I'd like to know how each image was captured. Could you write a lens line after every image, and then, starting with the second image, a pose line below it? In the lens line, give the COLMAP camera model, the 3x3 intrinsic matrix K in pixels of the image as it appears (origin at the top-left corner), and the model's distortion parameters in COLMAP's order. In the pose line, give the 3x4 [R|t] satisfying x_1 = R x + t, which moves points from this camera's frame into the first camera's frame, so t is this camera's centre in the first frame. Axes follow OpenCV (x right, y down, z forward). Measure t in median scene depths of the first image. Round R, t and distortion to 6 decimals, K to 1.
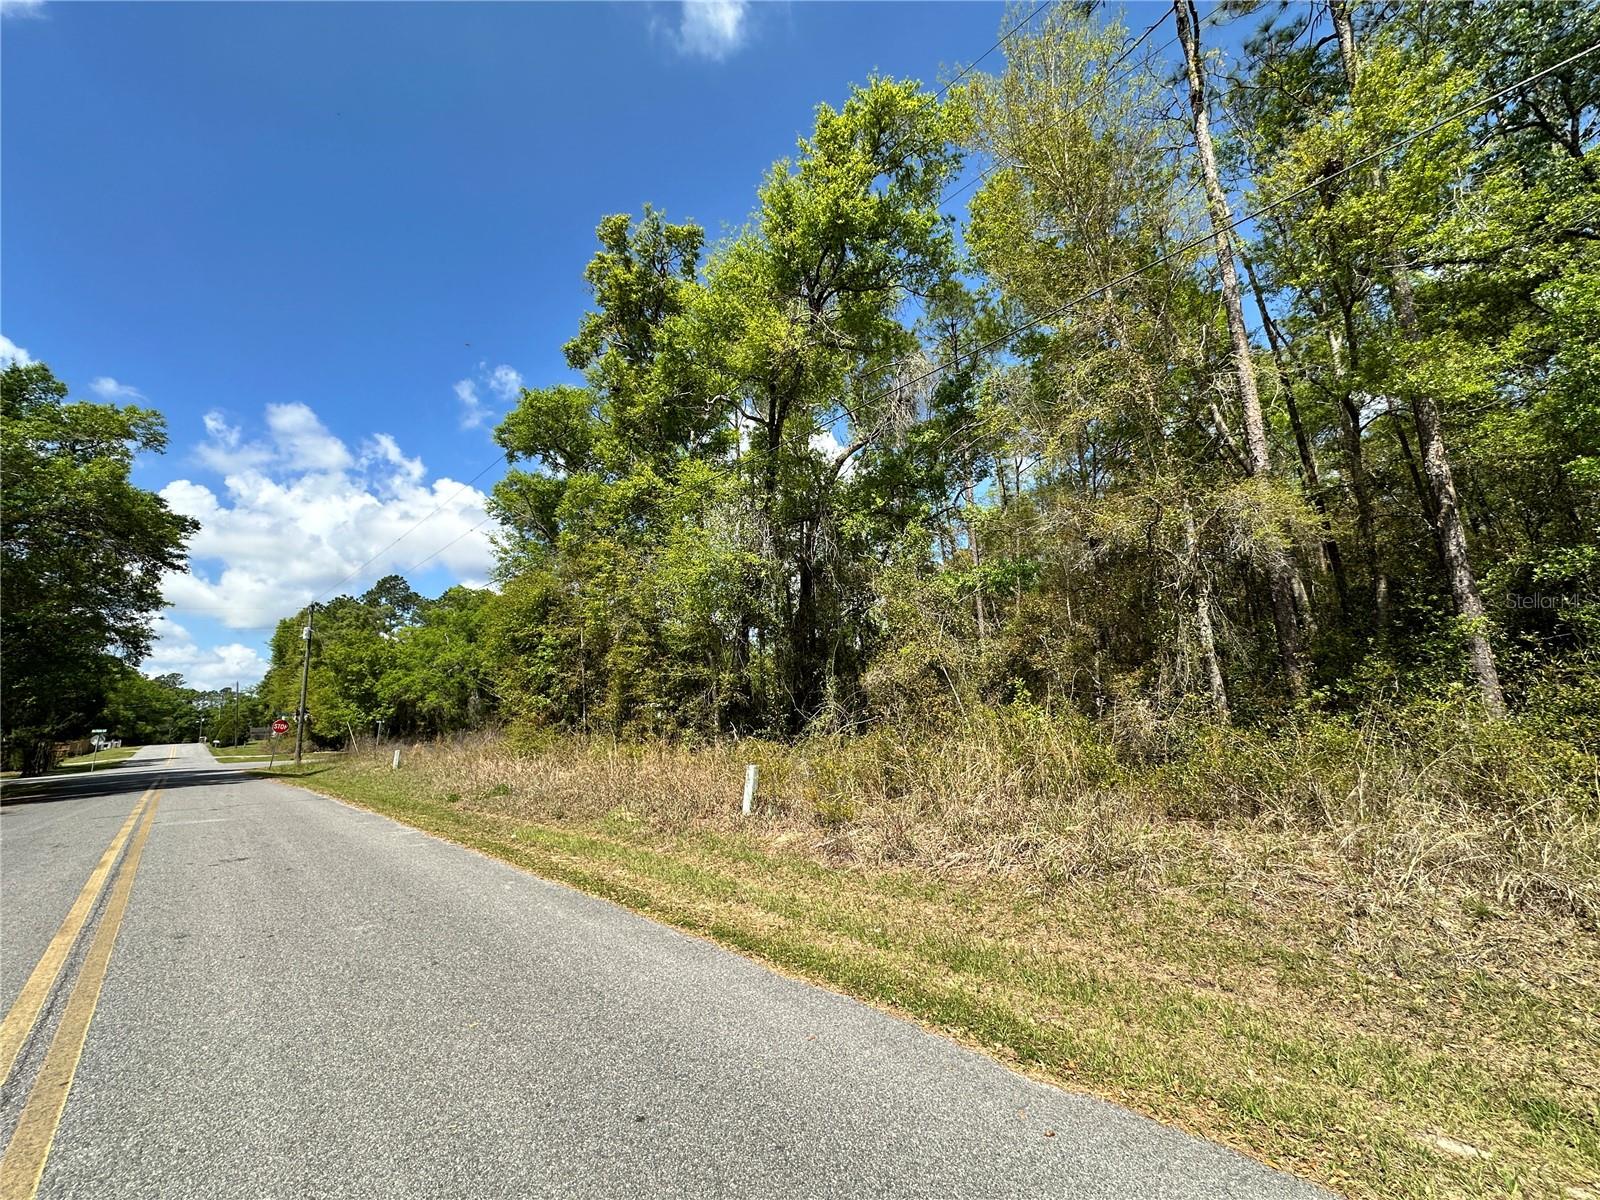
lens RADIAL K [[633.7, 0, 796.8], [0, 633.7, 599.0], [0, 0, 1]] dist [-0.001814, -0.000155]
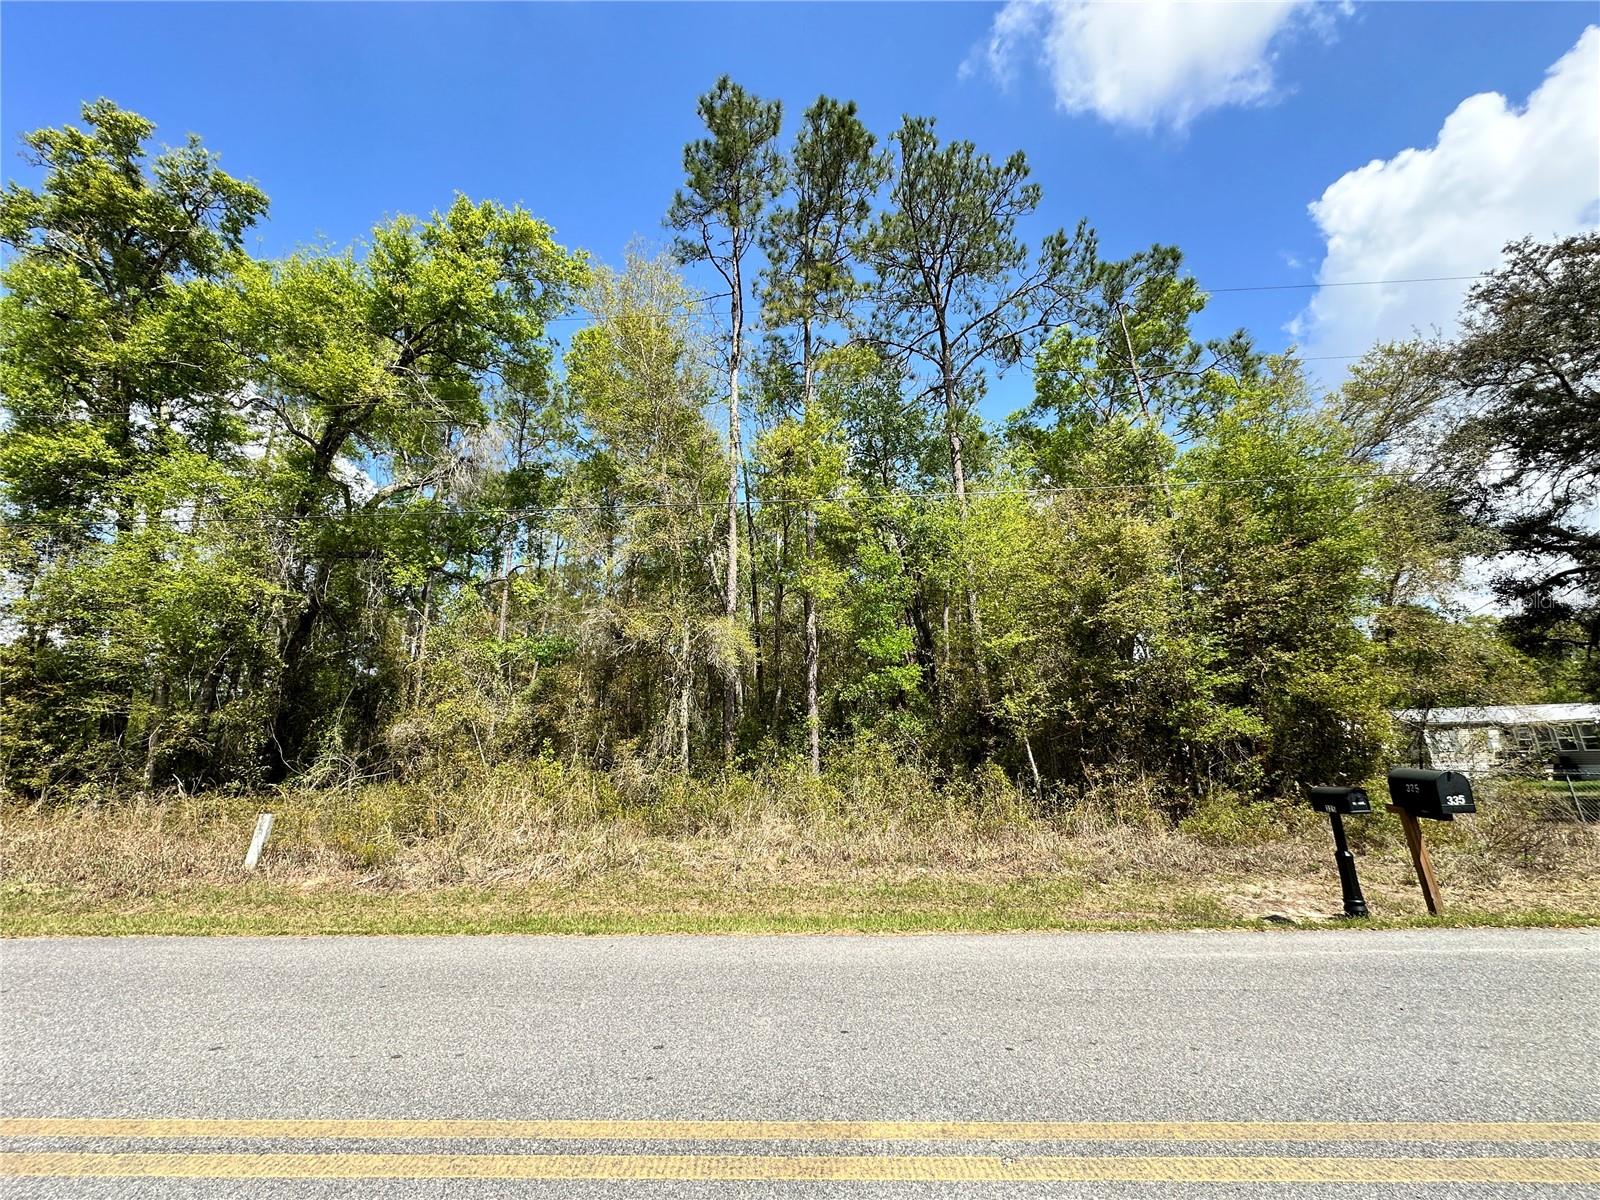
lens RADIAL K [[633.7, 0, 798.3], [0, 633.7, 602.2], [0, 0, 1]] dist [-0.001814, -0.000155]
pose [[0.714604, 0.198761, 0.670698, -0.184192], [-0.134164, 0.979927, -0.147455, -0.017465], [-0.686543, 0.015388, 0.726926, -0.229596]]
